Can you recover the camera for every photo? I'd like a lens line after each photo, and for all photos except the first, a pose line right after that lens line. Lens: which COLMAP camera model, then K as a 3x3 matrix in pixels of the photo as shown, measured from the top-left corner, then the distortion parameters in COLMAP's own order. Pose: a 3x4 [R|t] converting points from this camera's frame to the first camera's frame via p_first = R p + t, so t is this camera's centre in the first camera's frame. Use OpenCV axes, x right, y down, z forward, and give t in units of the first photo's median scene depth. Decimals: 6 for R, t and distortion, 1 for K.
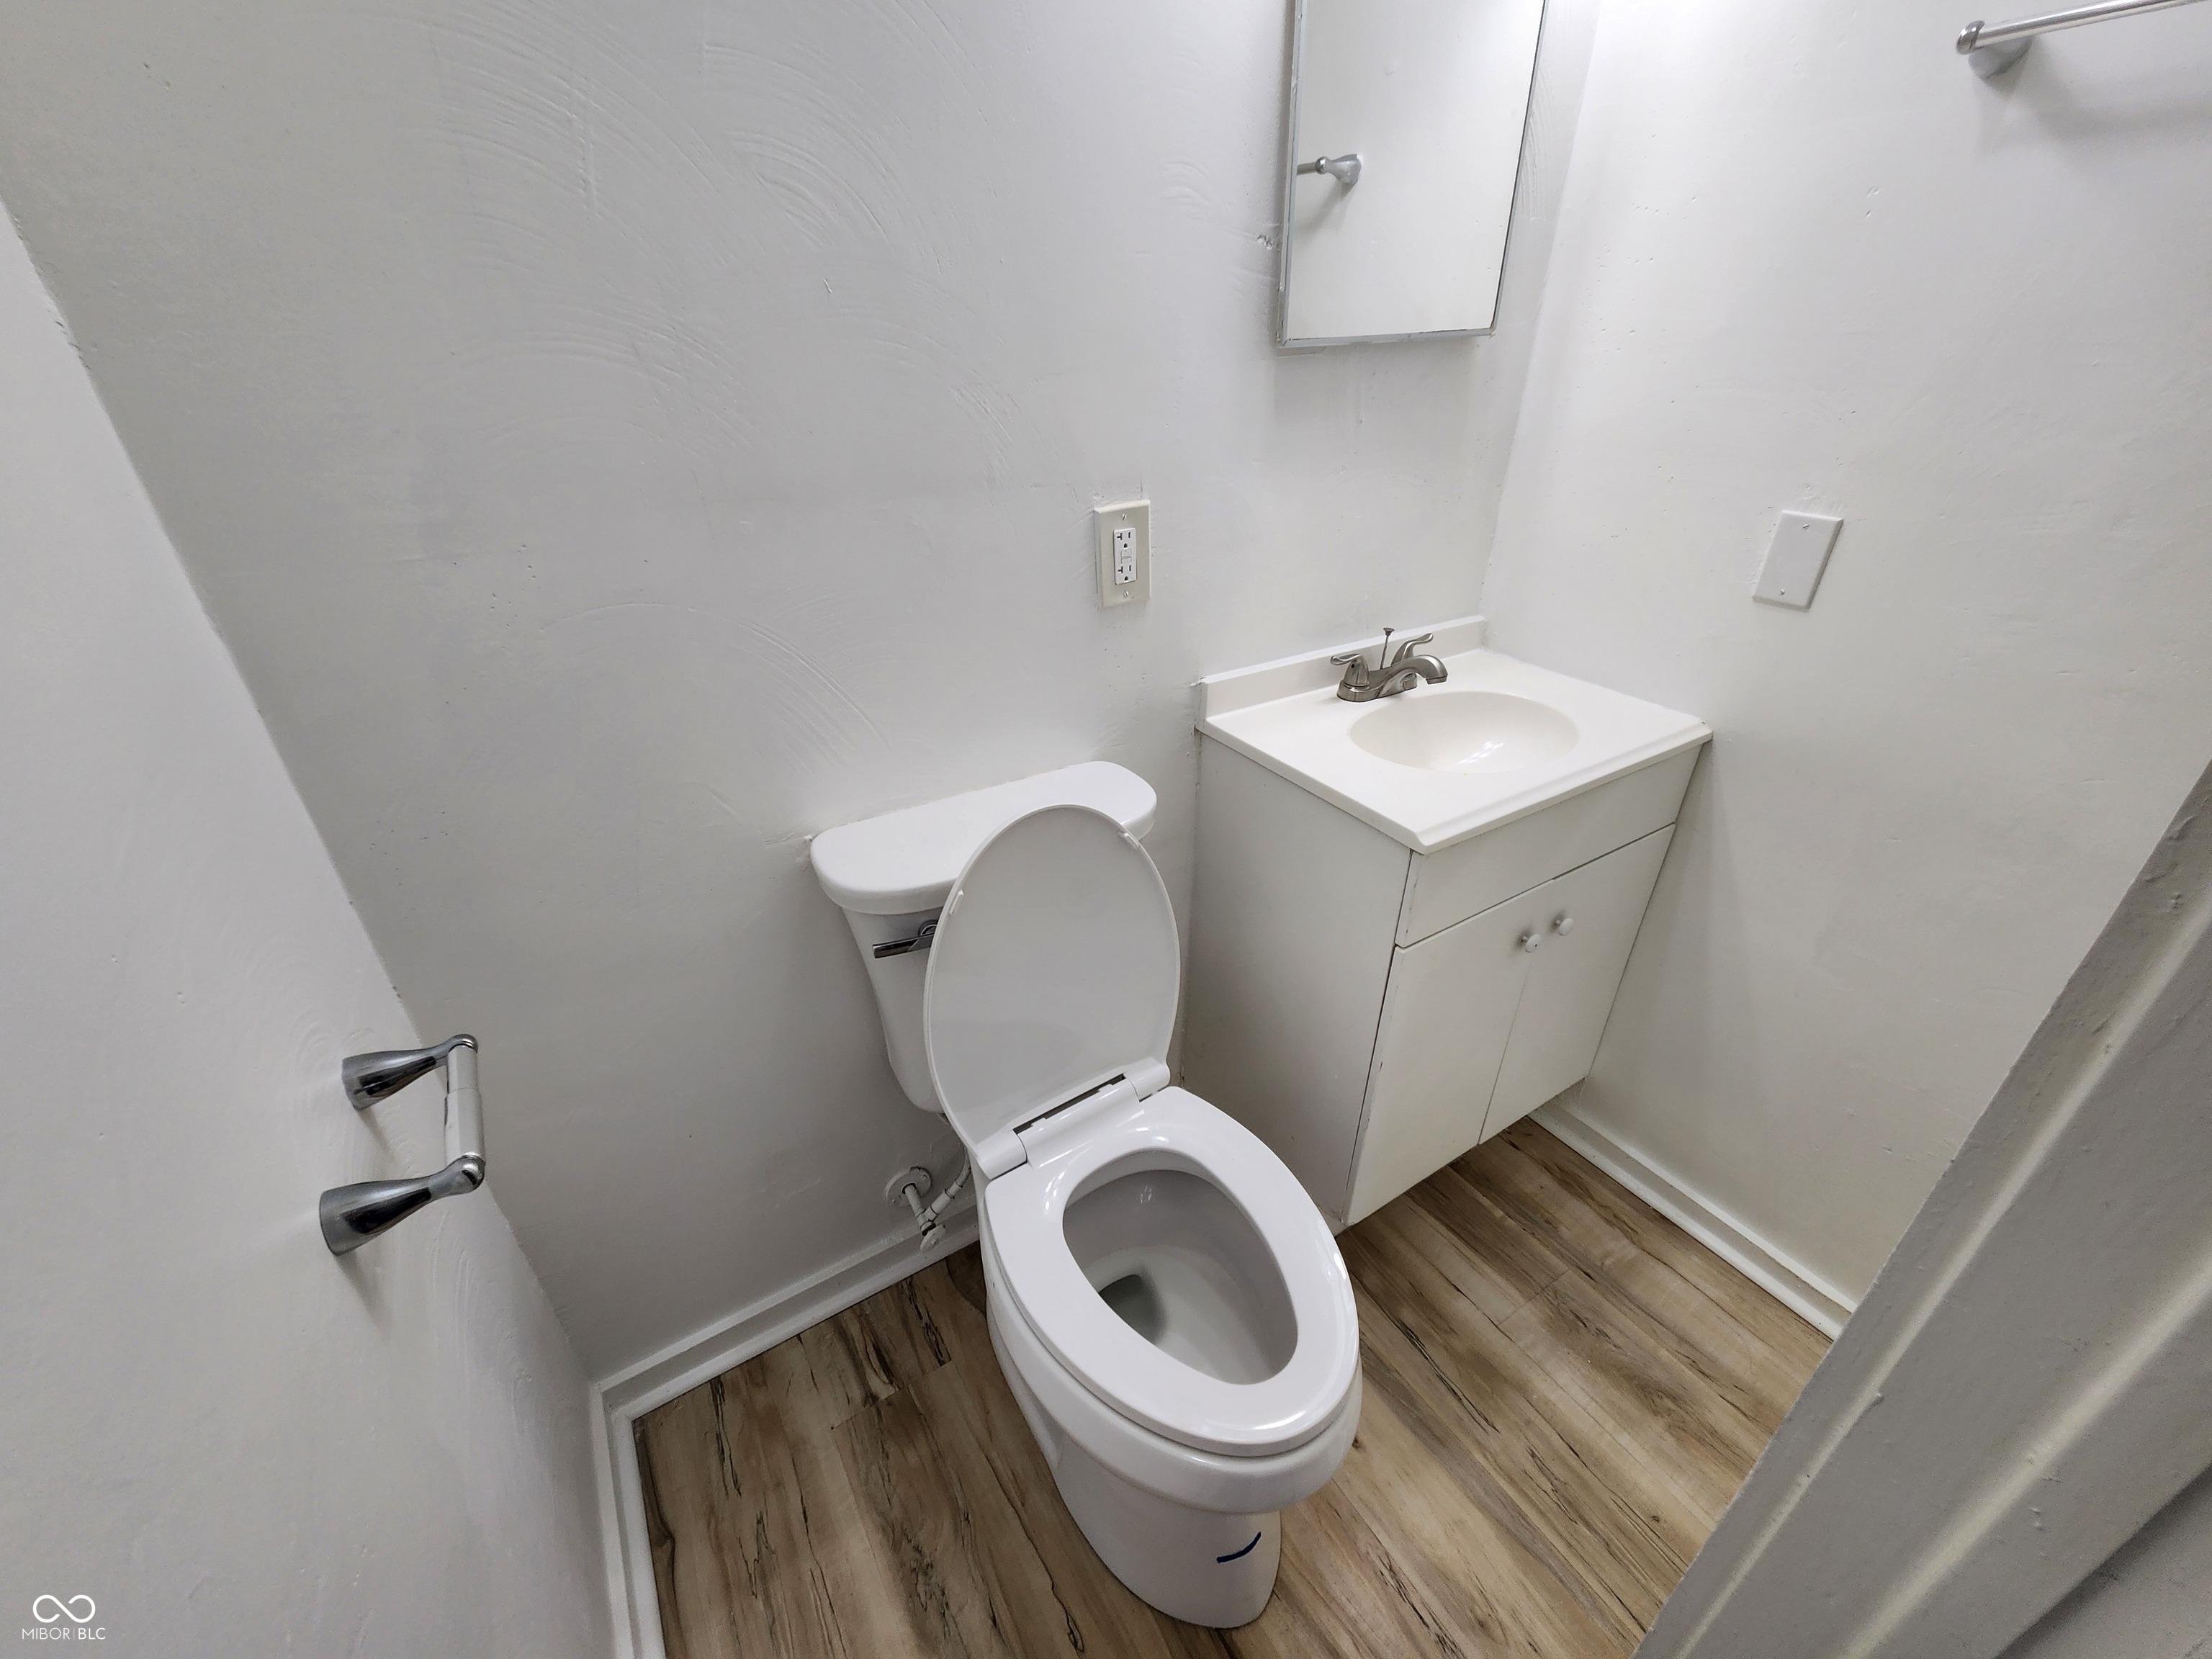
lens RADIAL K [[906.6, 0, 1120.4], [0, 906.6, 829.0], [0, 0, 1]] dist [-0.000113, 0.000331]
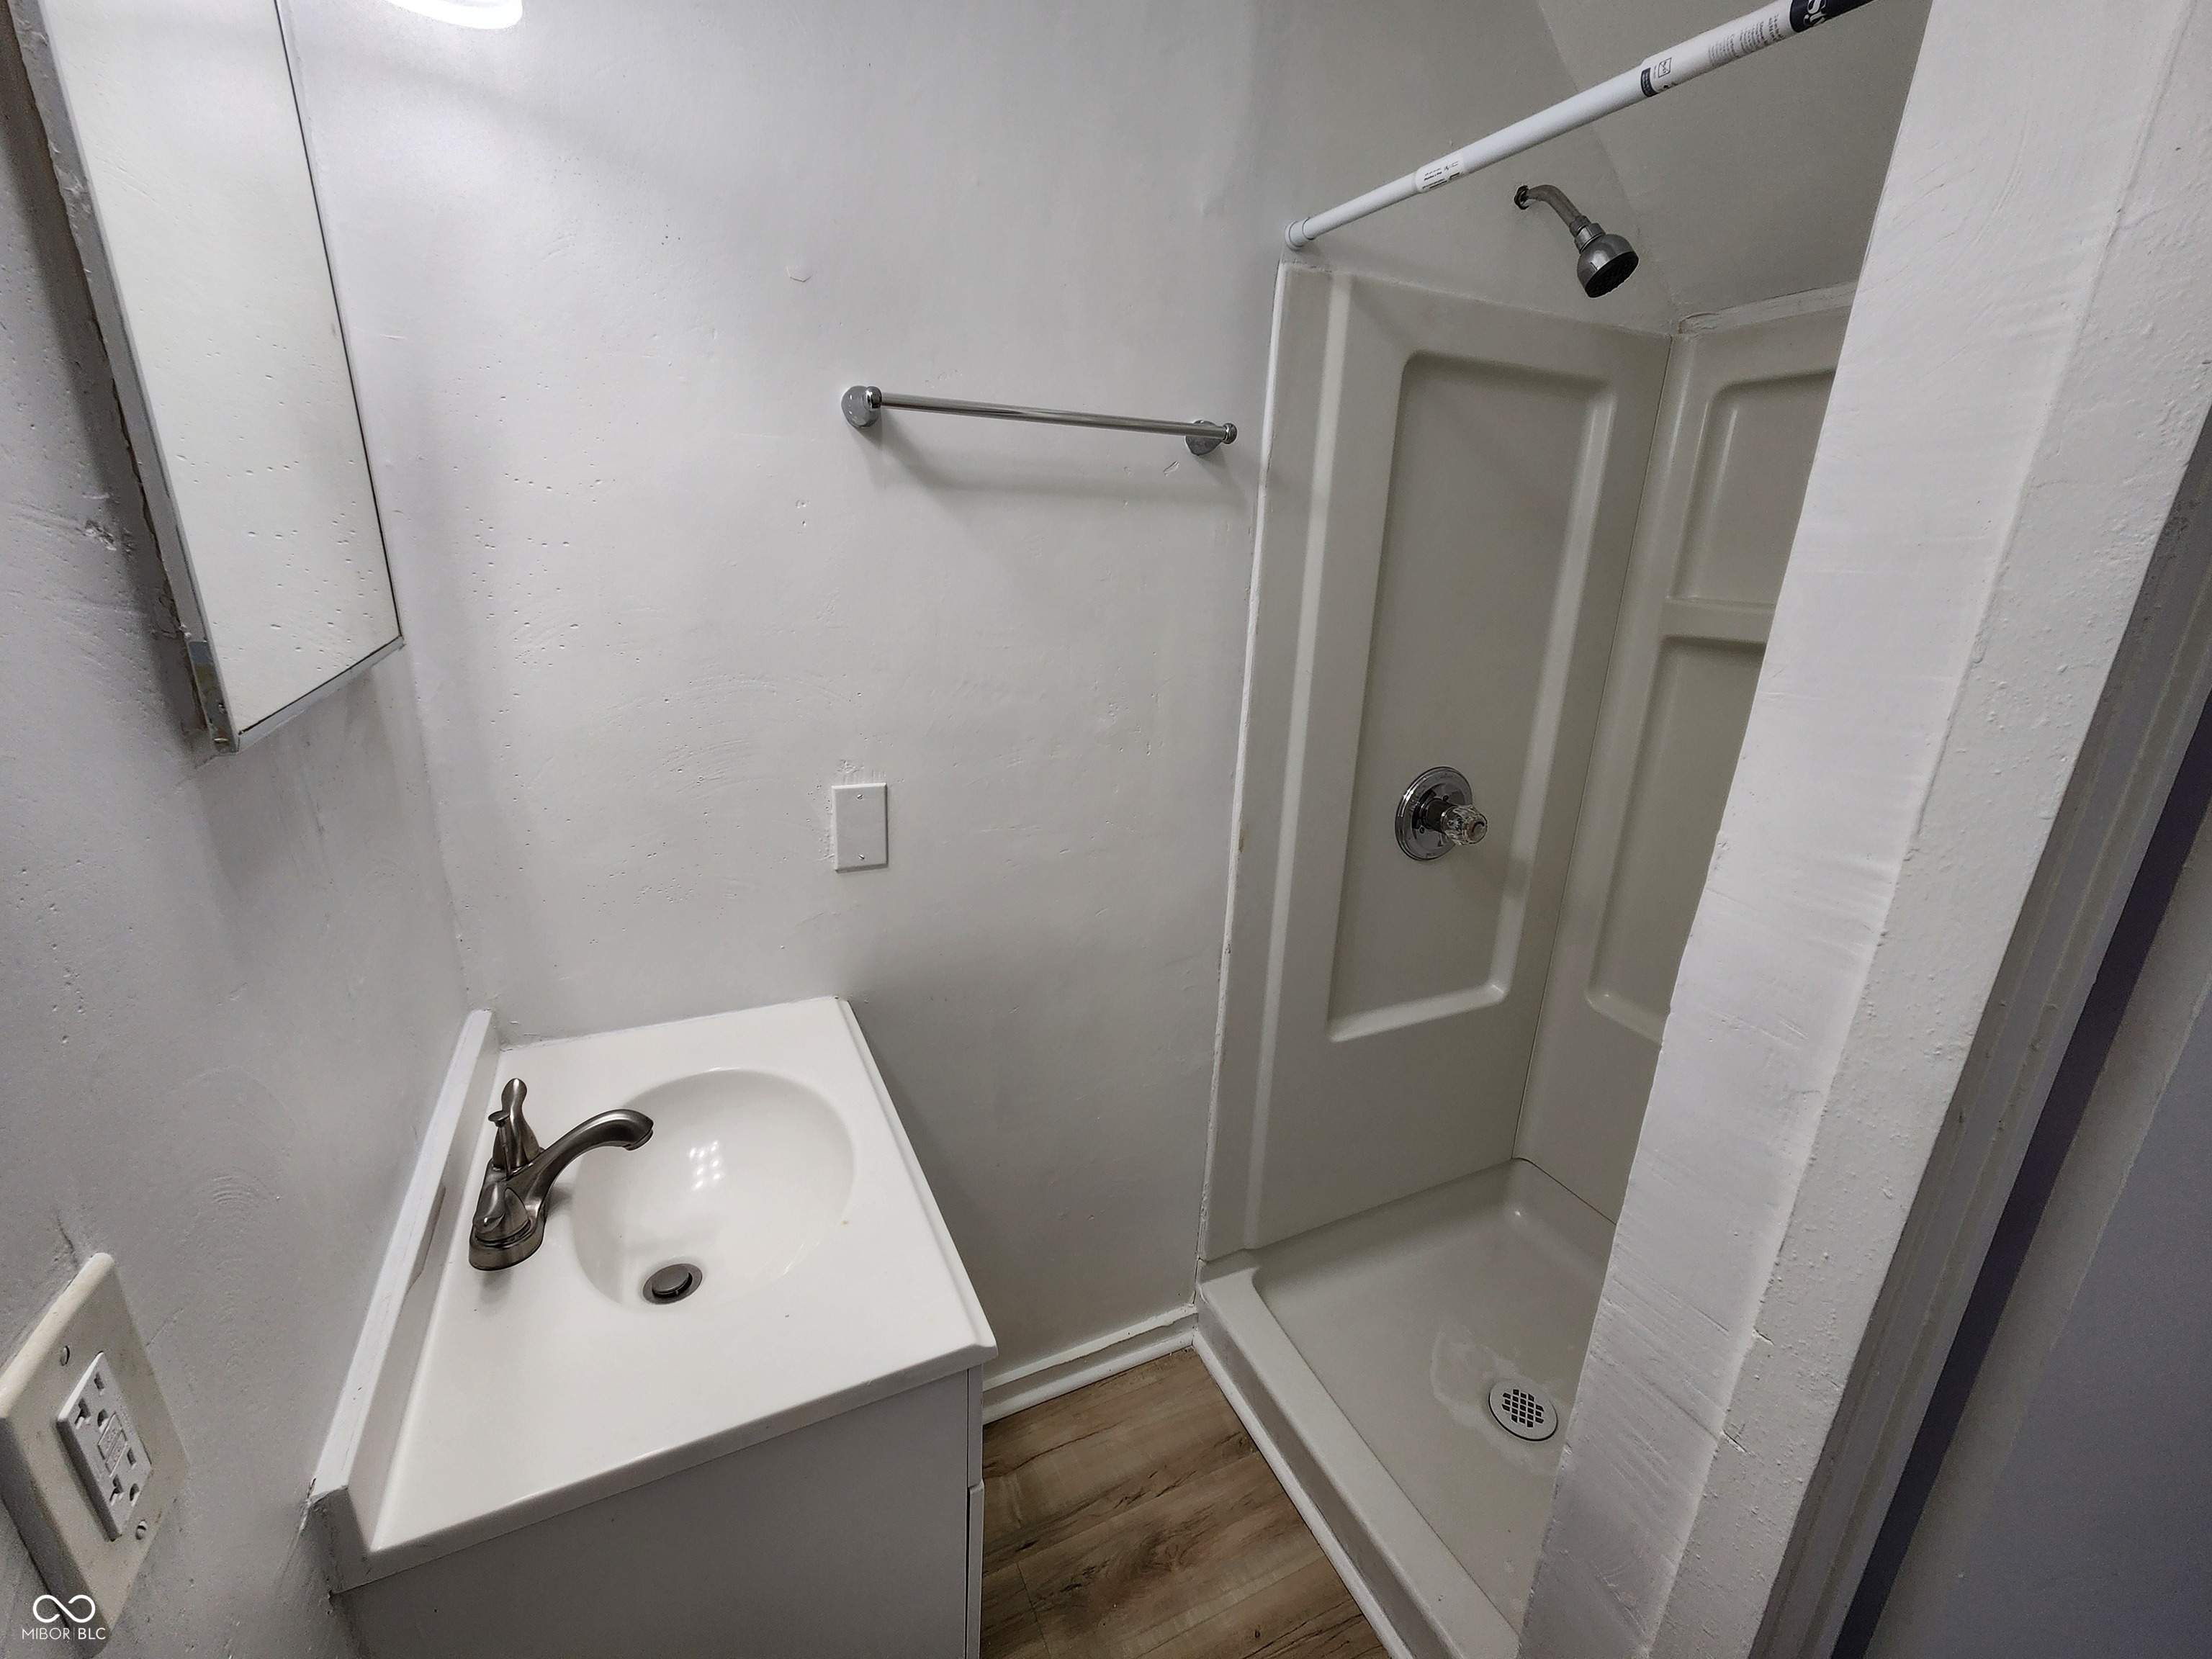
lens RADIAL K [[906.6, 0, 1111.4], [0, 906.6, 820.5], [0, 0, 1]] dist [-0.000113, 0.000331]
pose [[0.119690, -0.284694, 0.951117, -0.166864], [0.445437, 0.871568, 0.204828, -0.351251], [-0.887277, 0.399147, 0.231131, 0.469383]]
